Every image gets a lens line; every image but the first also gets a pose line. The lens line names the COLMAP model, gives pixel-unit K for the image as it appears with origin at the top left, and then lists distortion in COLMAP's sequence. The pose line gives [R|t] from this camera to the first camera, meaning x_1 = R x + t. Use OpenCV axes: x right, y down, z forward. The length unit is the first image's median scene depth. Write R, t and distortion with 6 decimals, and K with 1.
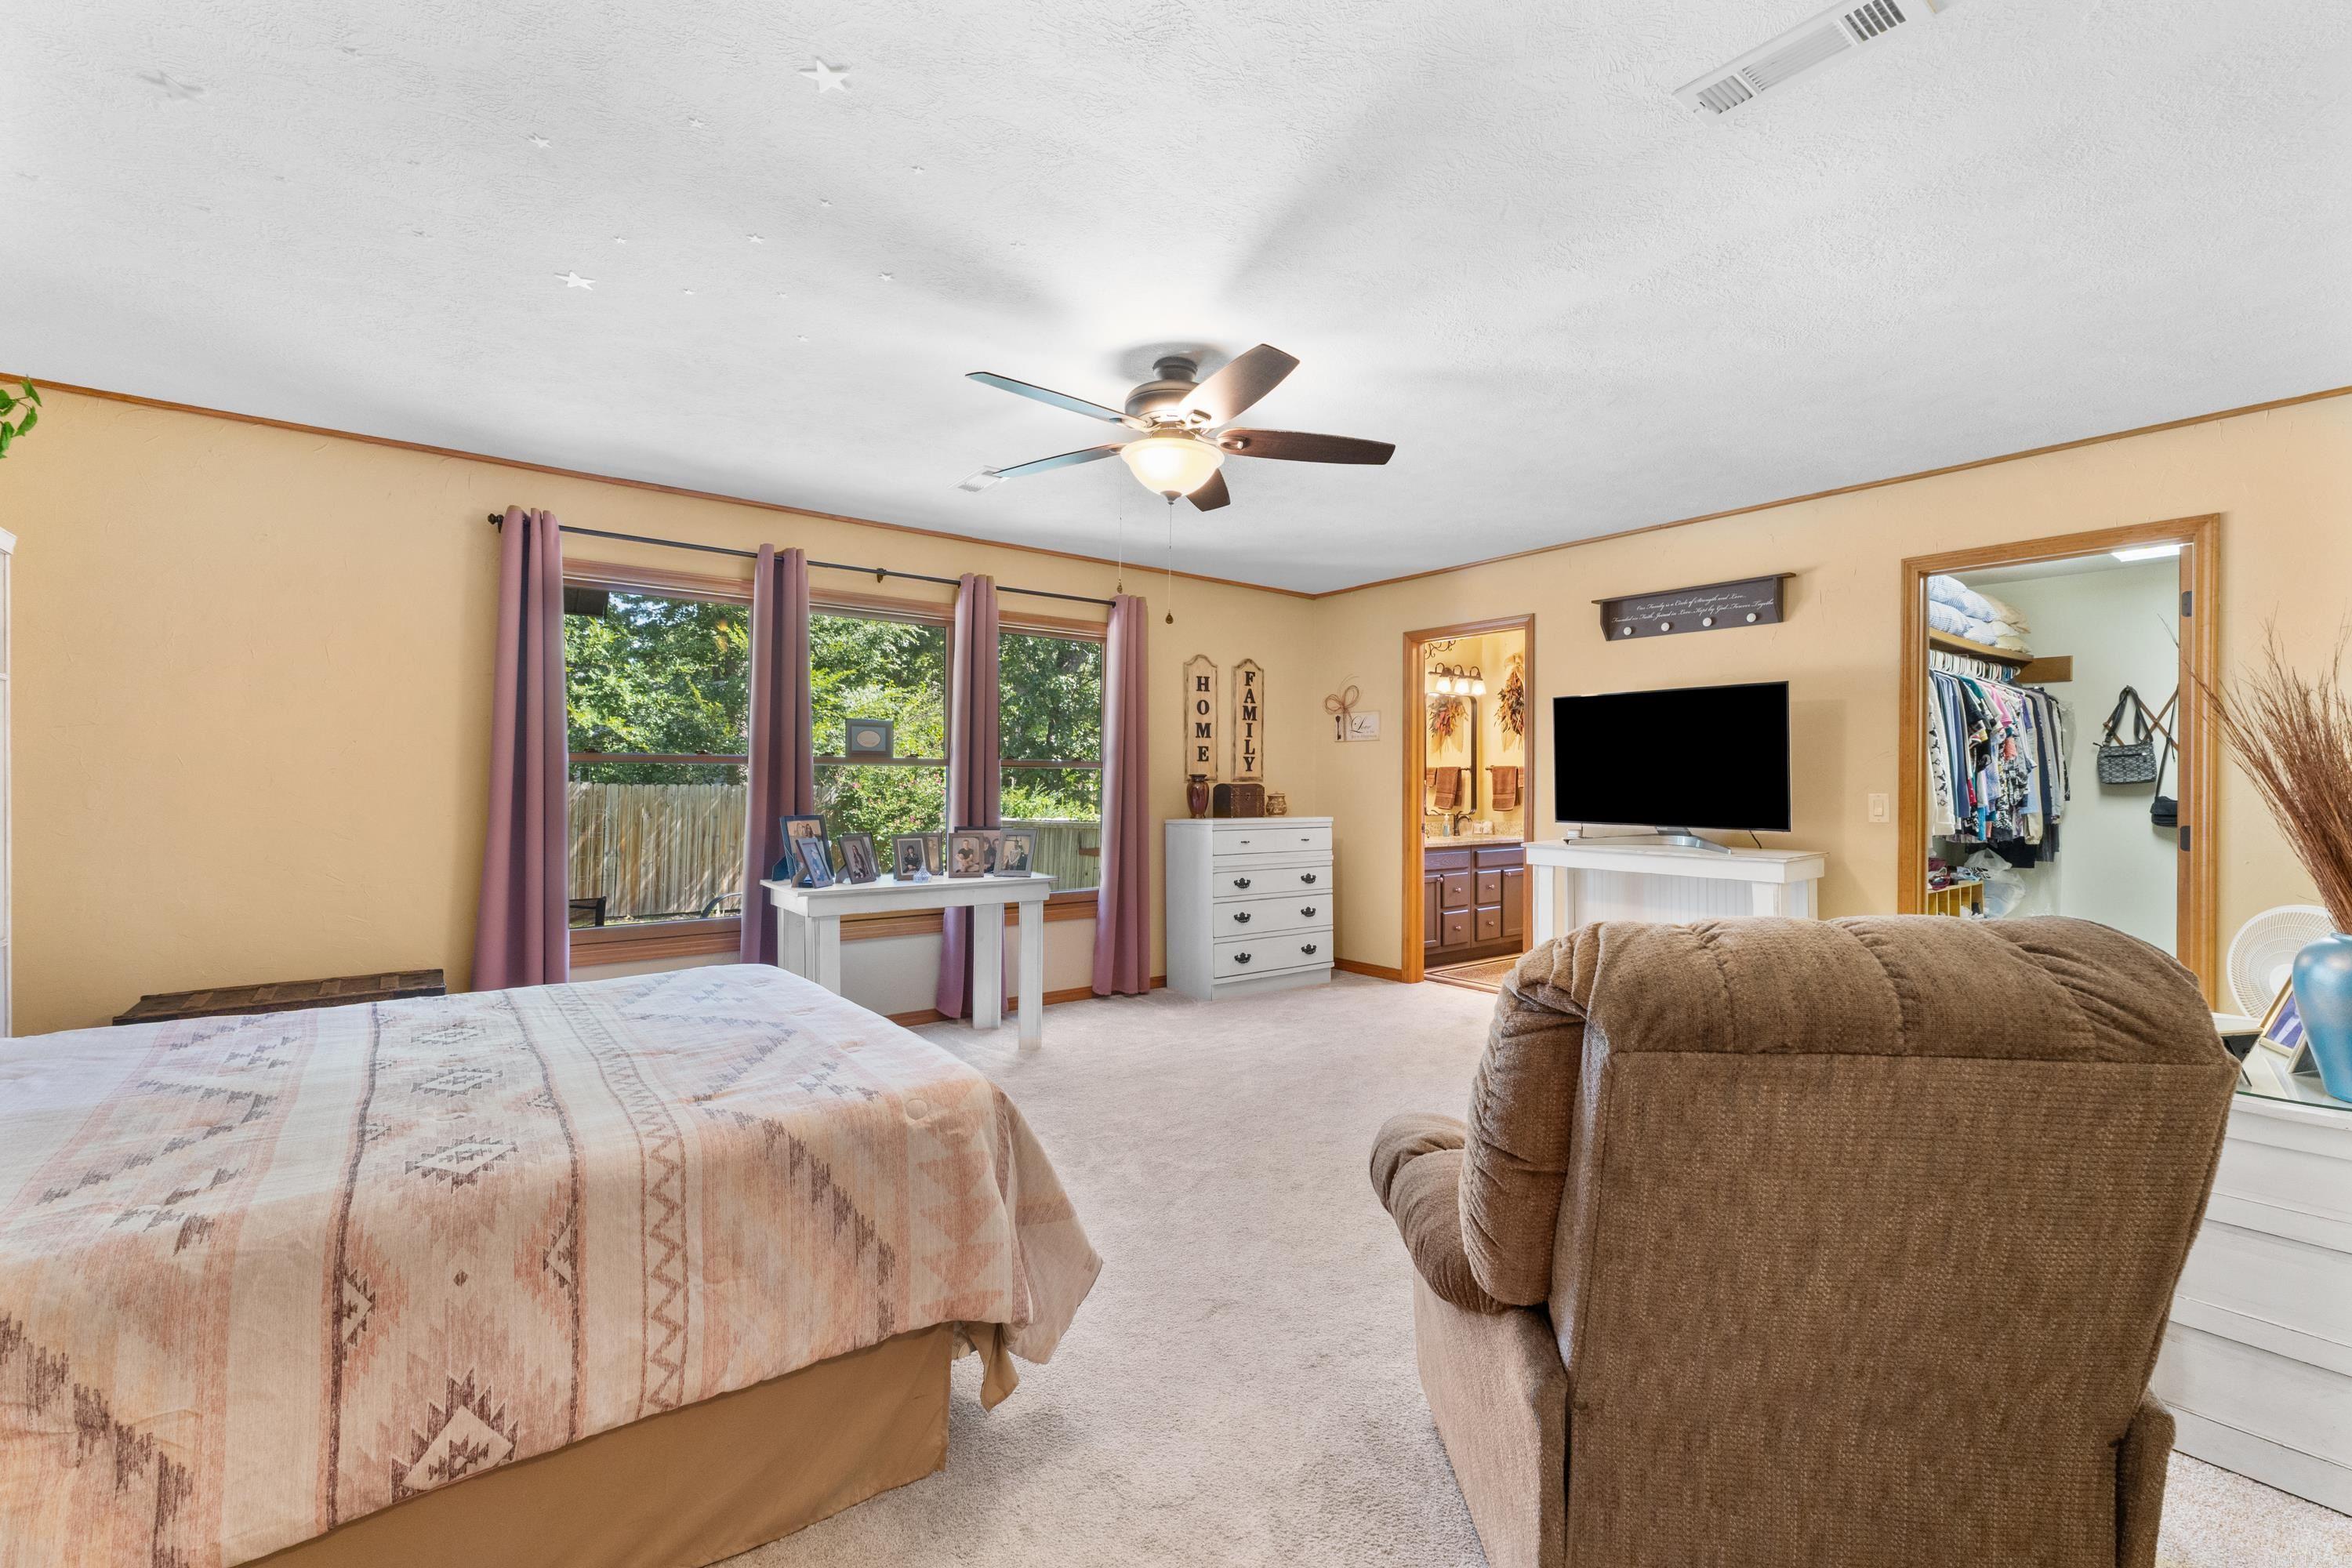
lens RADIAL K [[1001.7, 0, 1184.2], [0, 1001.7, 777.3], [0, 0, 1]] dist [0.007371, -0.000954]
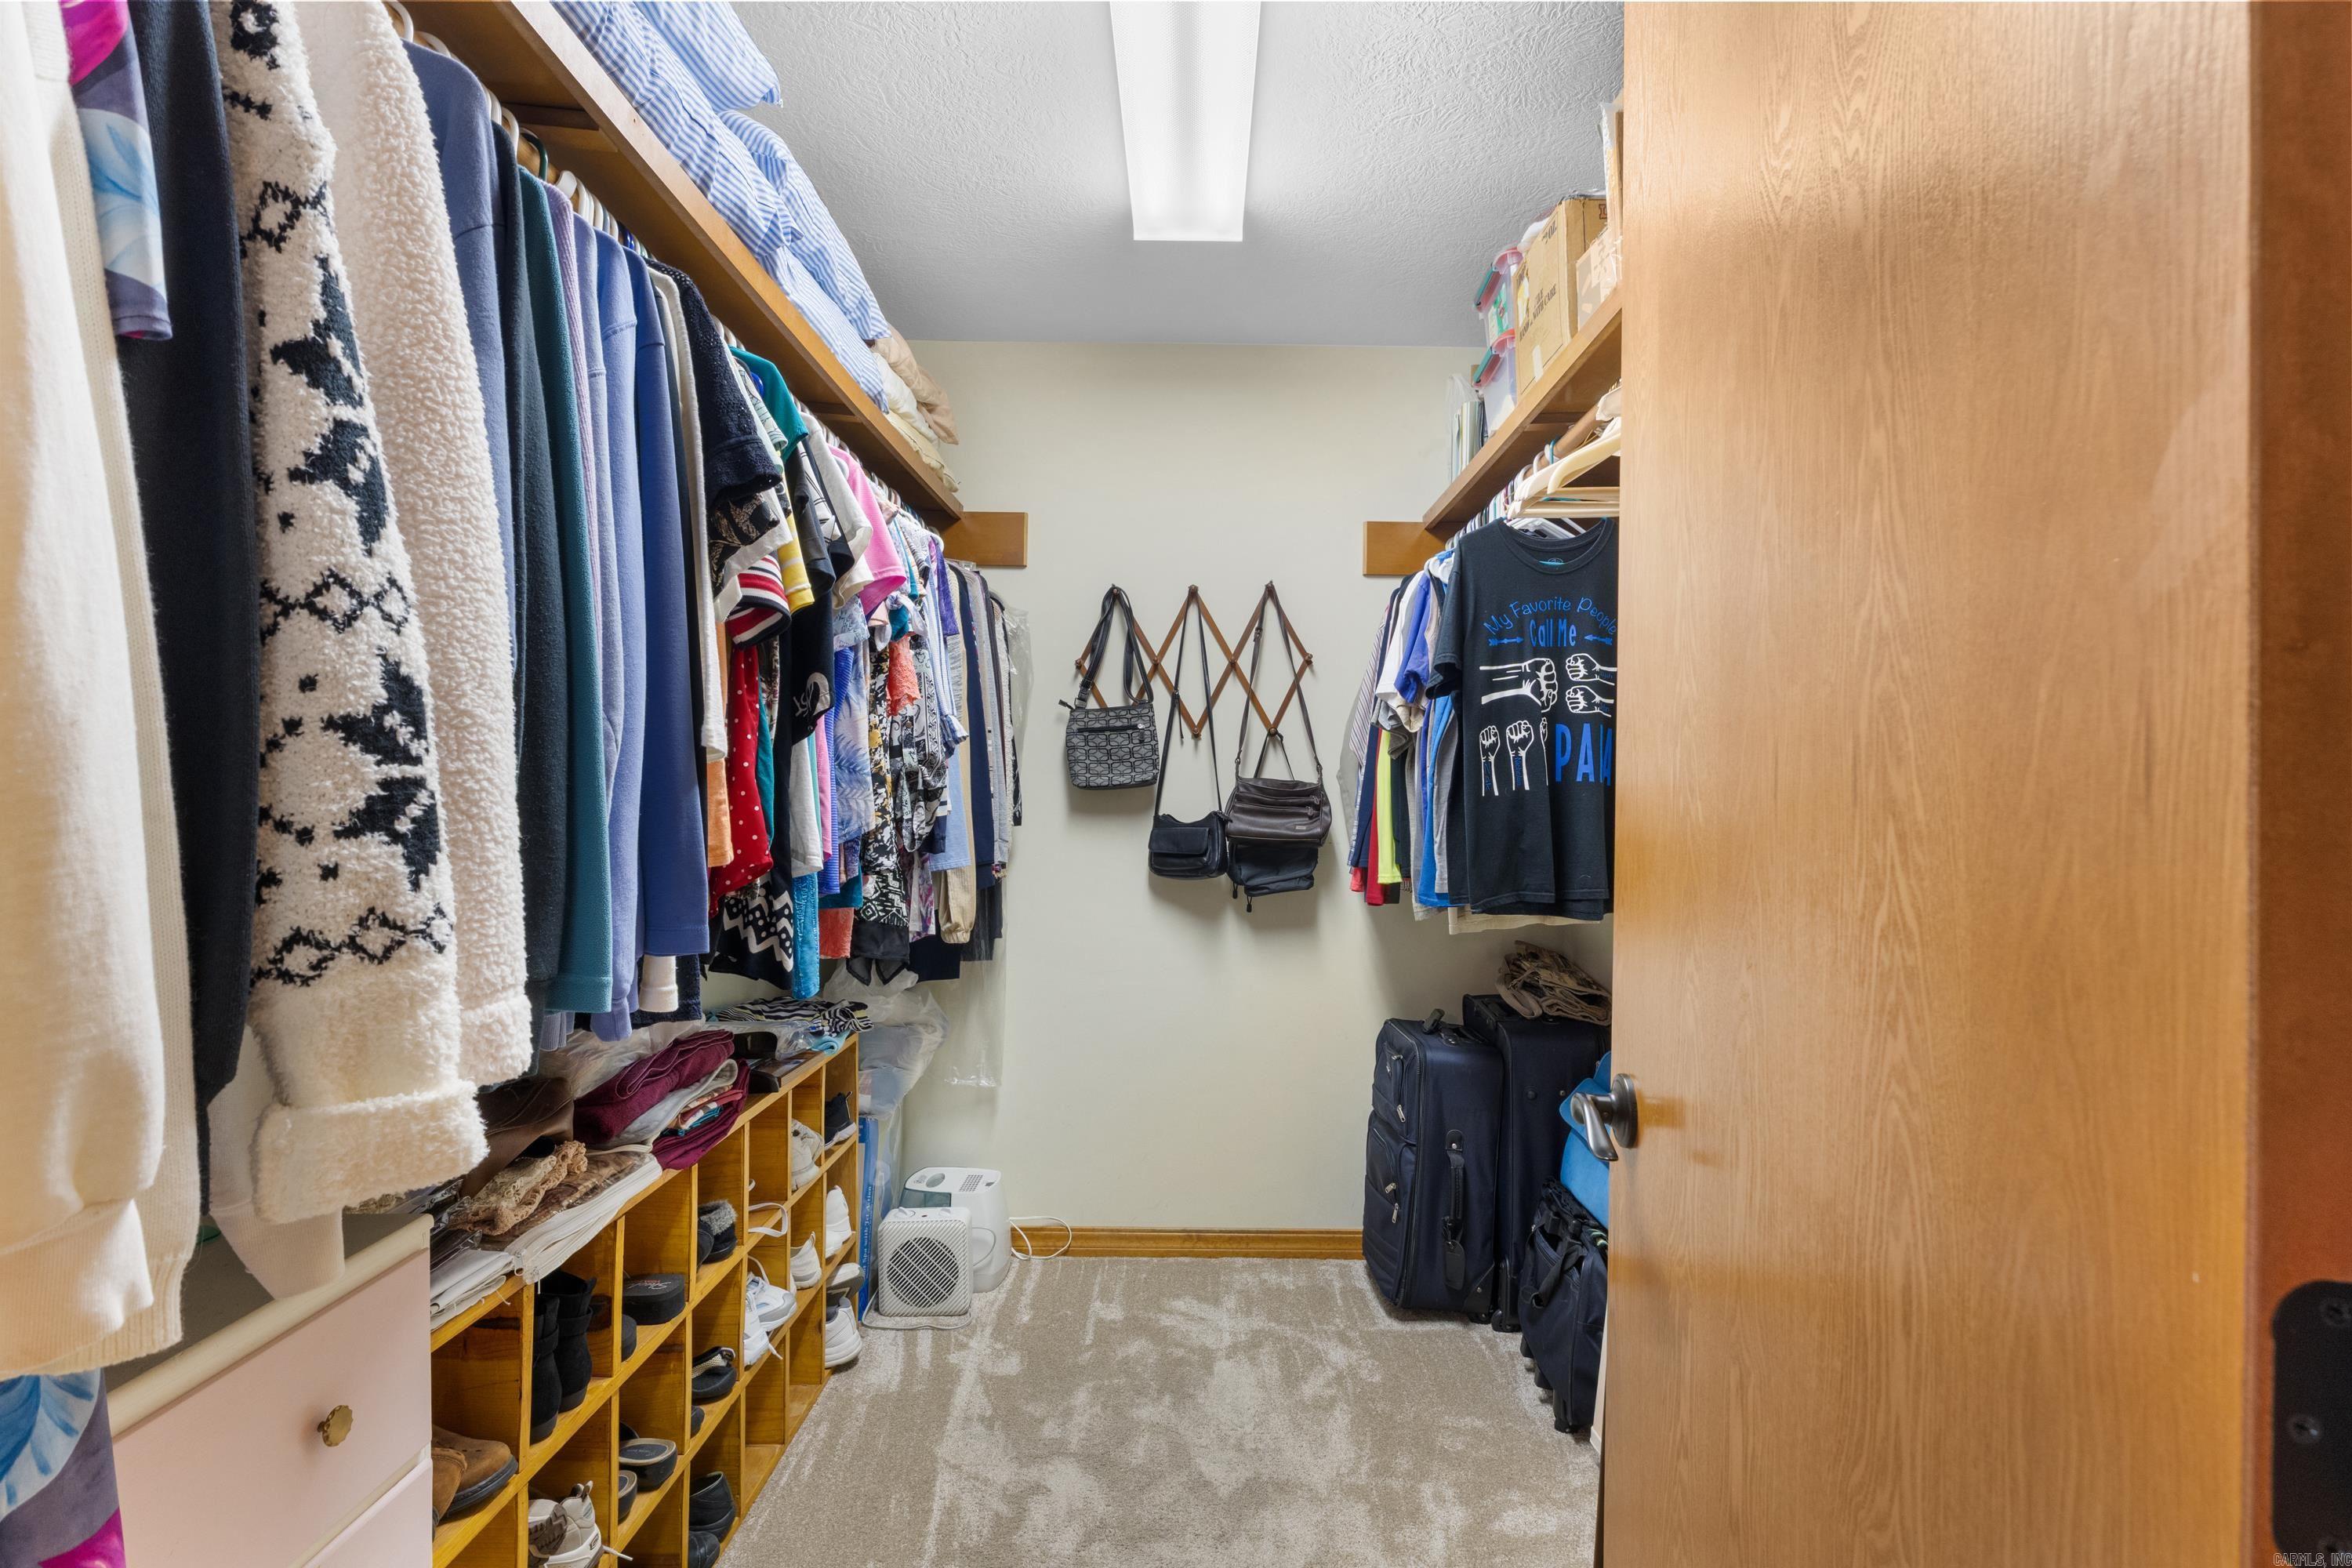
lens RADIAL K [[1064.7, 0, 1172.7], [0, 1064.7, 788.8], [0, 0, 1]] dist [-0.002362, -0.000819]
pose [[0.626254, 0.005500, 0.779600, 0.546163], [-0.010639, 0.999942, 0.001492, 0.005100], [-0.779547, -0.009228, 0.626276, 0.644194]]
